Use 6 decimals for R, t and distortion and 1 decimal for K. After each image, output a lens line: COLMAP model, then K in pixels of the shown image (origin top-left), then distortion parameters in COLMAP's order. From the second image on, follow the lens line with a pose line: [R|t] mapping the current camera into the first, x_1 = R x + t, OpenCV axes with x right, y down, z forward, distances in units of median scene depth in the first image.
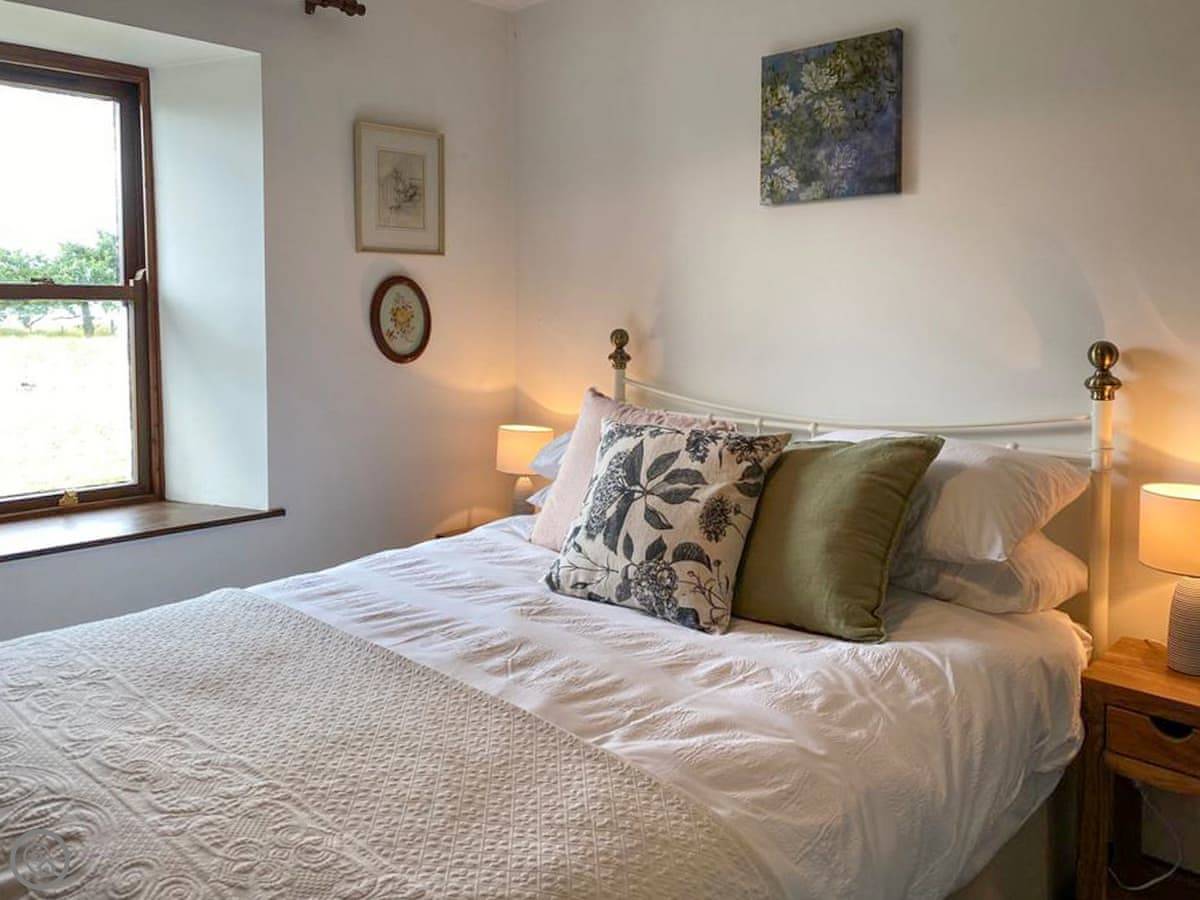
lens RADIAL K [[940.5, 0, 600.5], [0, 940.5, 372.4], [0, 0, 1]] dist [0.009657, -0.049798]
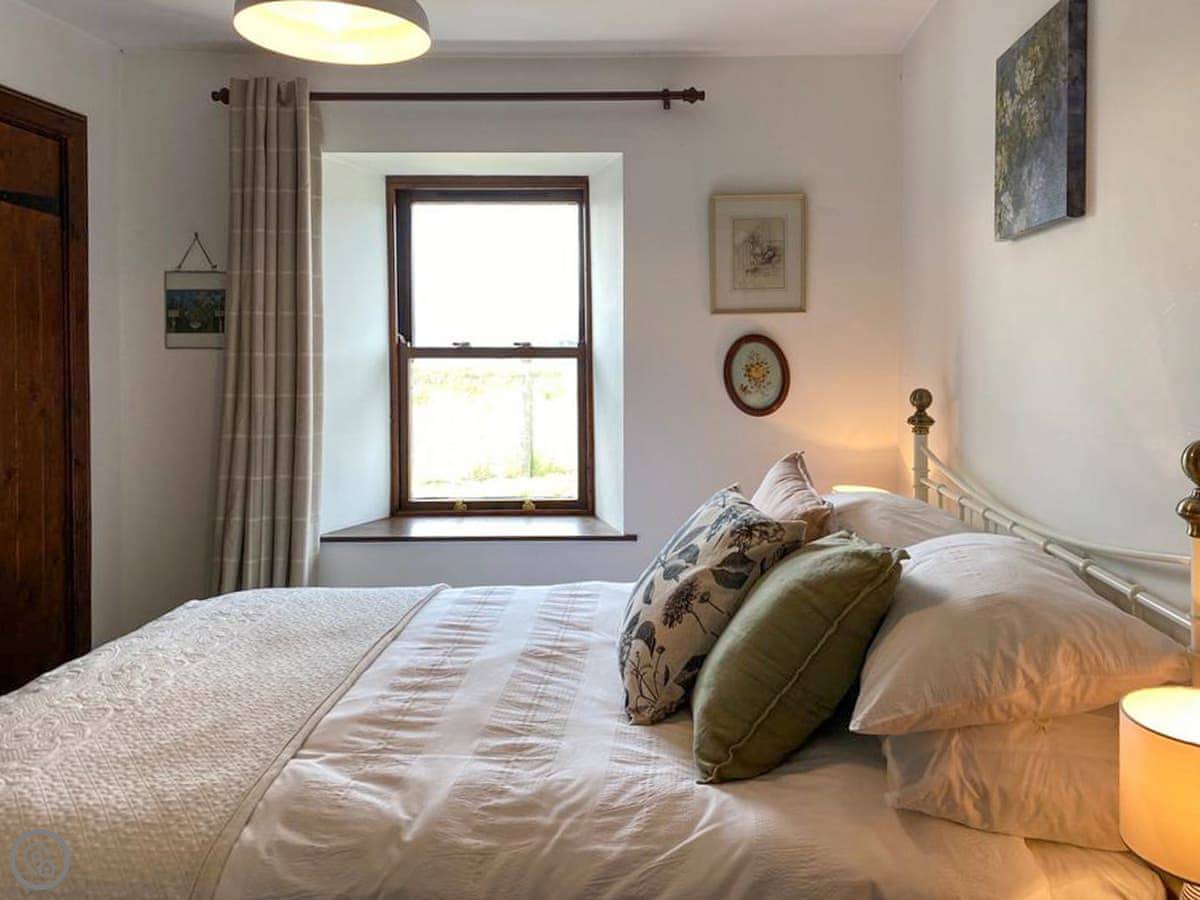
lens RADIAL K [[891.6, 0, 600.1], [0, 891.6, 378.8], [0, 0, 1]] dist [-0.010436, -0.004789]
pose [[0.685128, 0.013194, -0.728303, 0.511867], [-0.040673, 0.998969, -0.020165, -0.031822], [0.727286, 0.043438, 0.684959, 0.241560]]
